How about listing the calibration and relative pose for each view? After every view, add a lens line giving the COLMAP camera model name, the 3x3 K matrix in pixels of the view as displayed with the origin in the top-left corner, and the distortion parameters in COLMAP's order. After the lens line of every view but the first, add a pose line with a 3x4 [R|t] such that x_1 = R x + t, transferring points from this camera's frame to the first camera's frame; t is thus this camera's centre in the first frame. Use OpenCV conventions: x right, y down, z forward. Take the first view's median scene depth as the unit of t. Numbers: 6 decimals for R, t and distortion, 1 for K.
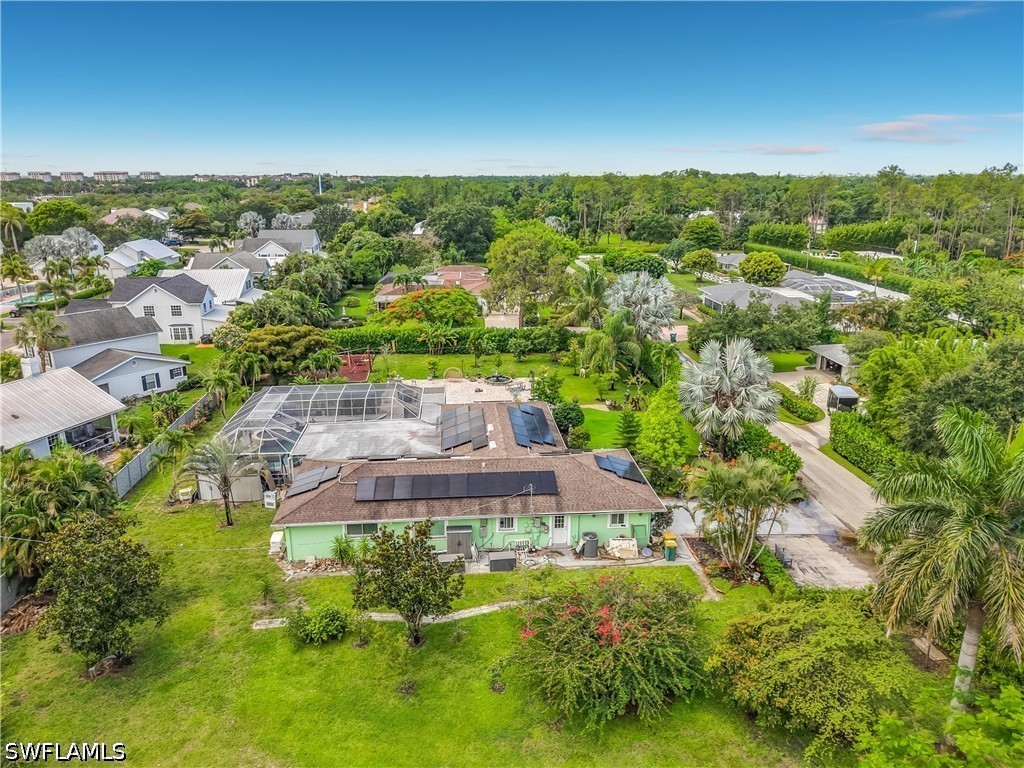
lens RADIAL K [[695.5, 0, 508.2], [0, 695.5, 392.5], [0, 0, 1]] dist [0.028269, -0.032172]
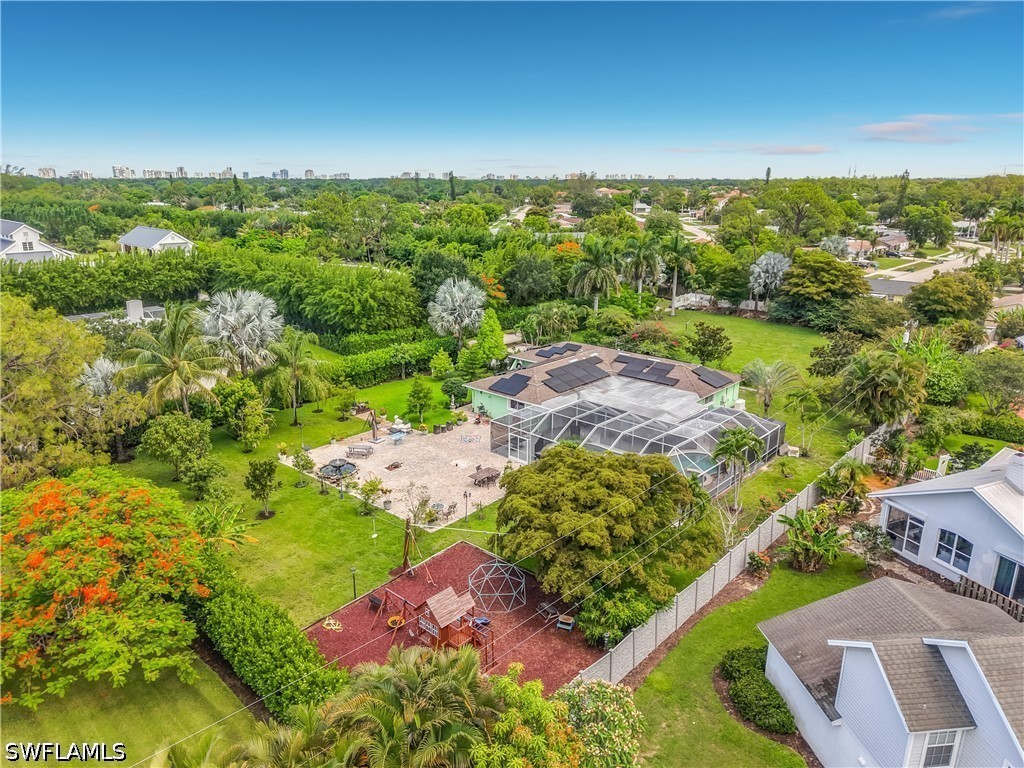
lens RADIAL K [[695.5, 0, 503.8], [0, 695.5, 385.0], [0, 0, 1]] dist [0.028269, -0.032172]
pose [[-0.682204, -0.205860, 0.701584, -0.603430], [0.216084, 0.859920, 0.462434, -0.379513], [-0.698502, 0.467075, -0.542158, 1.255614]]
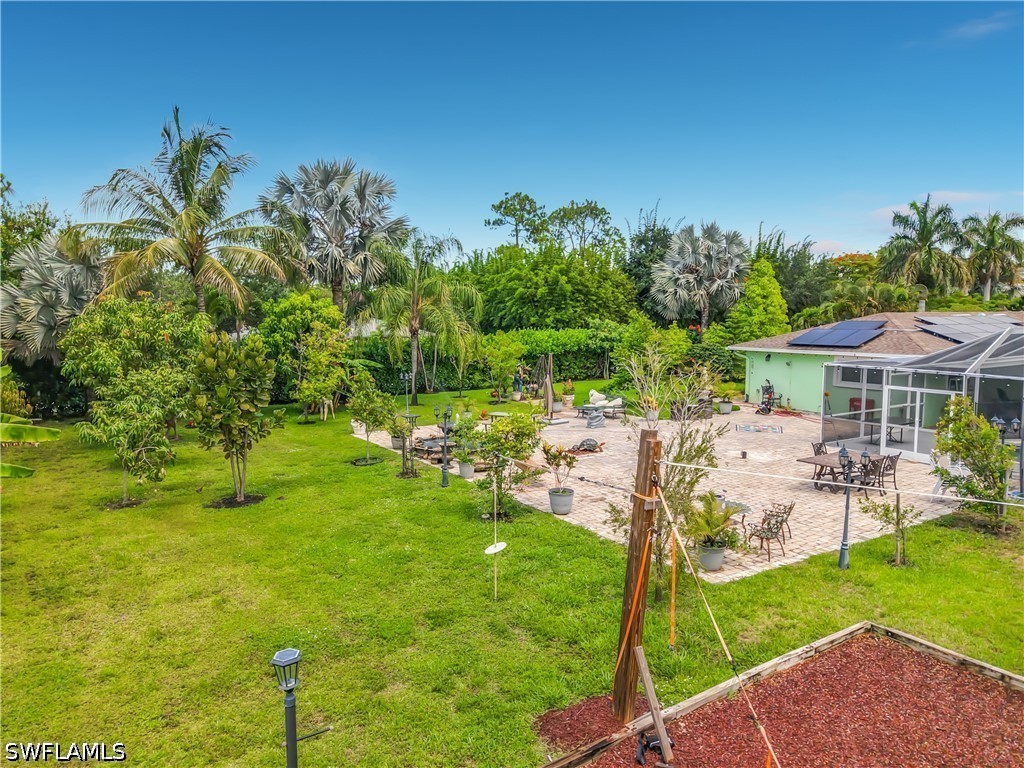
lens RADIAL K [[695.5, 0, 496.3], [0, 695.5, 377.7], [0, 0, 1]] dist [0.028269, -0.032172]
pose [[-0.442377, -0.081713, 0.893099, -0.290362], [0.267430, 0.938516, 0.218333, -0.105772], [-0.856028, 0.335427, -0.393325, 1.126132]]
